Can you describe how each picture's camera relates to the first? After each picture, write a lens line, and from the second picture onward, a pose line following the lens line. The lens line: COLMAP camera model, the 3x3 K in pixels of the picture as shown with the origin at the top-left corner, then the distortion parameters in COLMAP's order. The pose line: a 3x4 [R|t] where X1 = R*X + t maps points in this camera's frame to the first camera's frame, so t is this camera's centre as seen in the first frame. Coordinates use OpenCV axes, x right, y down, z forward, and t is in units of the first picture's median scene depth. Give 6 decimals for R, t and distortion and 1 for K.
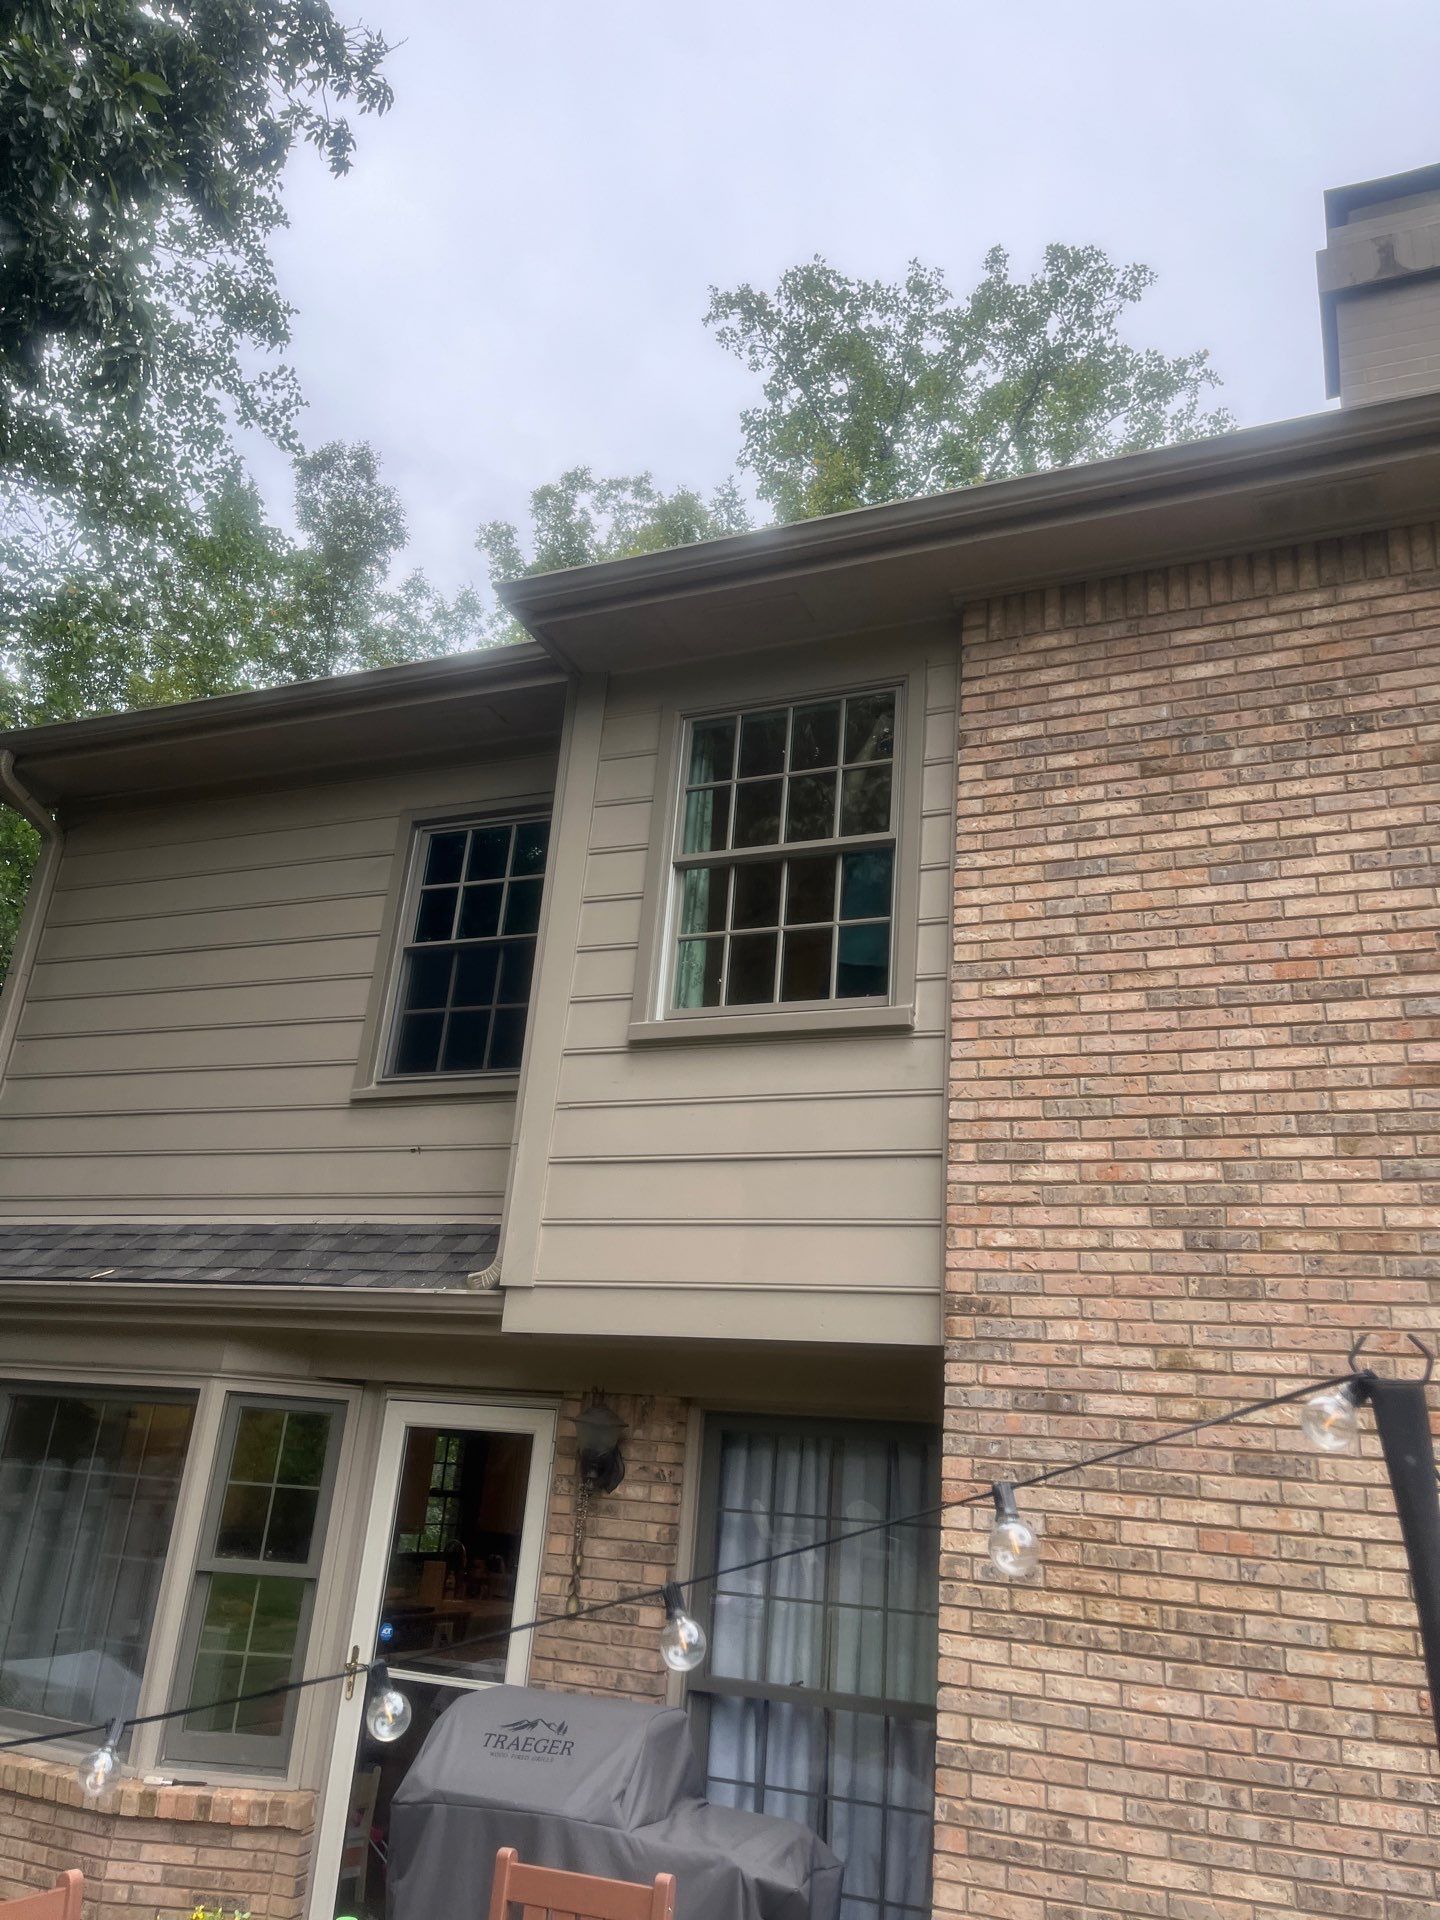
lens RADIAL K [[1305.8, 0, 720.0], [0, 1305.8, 960.0], [0, 0, 1]] dist [0.020029, 0.002730]
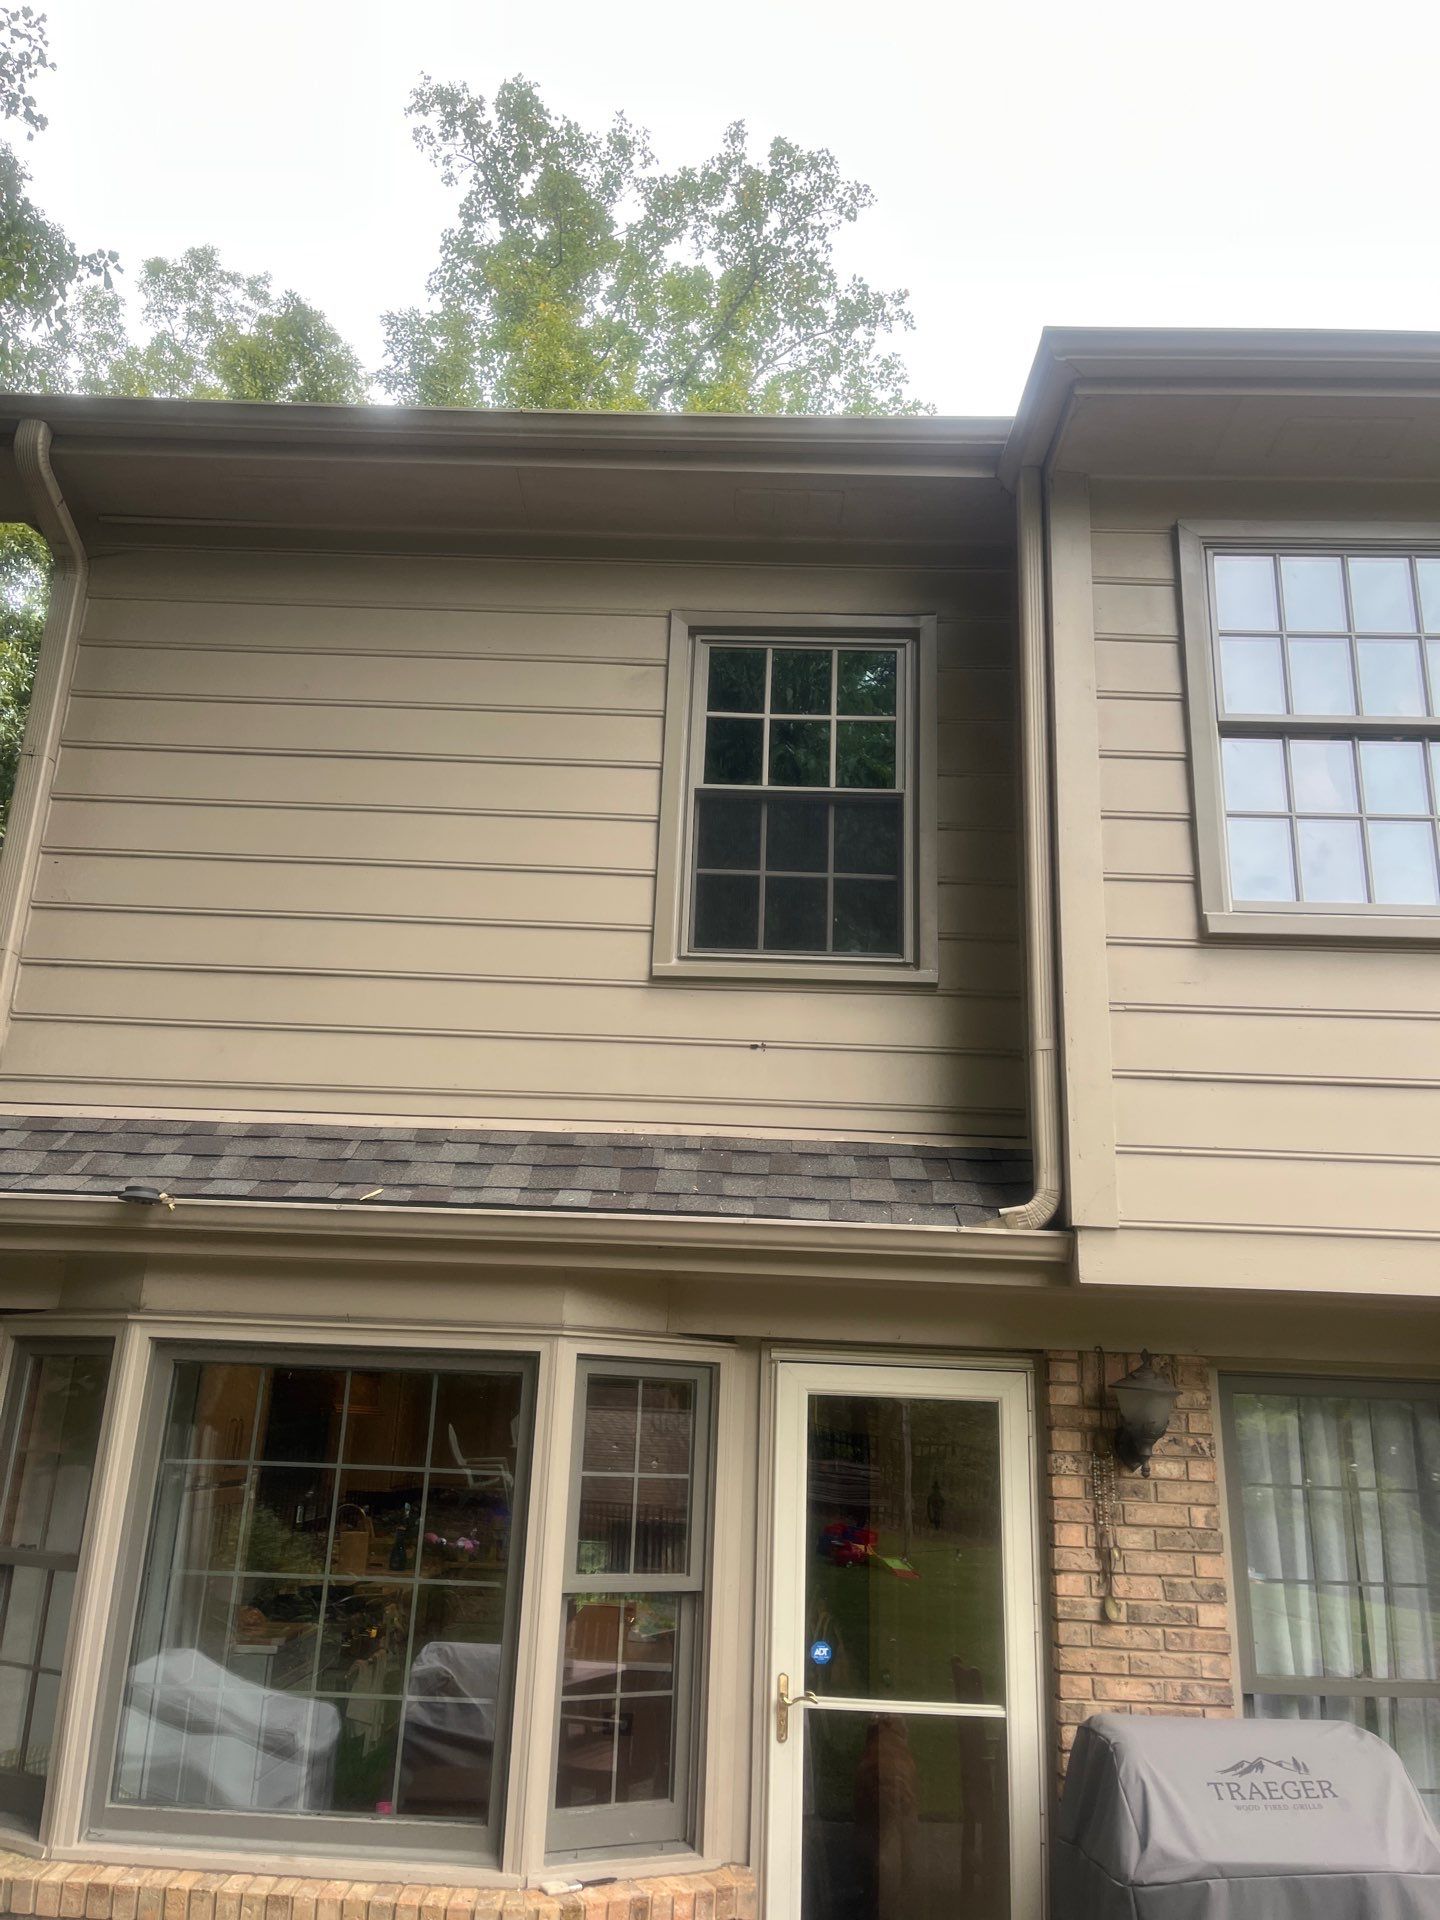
lens RADIAL K [[1339.5, 0, 720.0], [0, 1339.5, 960.0], [0, 0, 1]] dist [0.062156, -0.068495]
pose [[0.936620, 0.077727, 0.341616, -0.502430], [-0.100299, 0.993756, 0.048887, 0.052997], [-0.335683, -0.080052, 0.938567, 0.238130]]
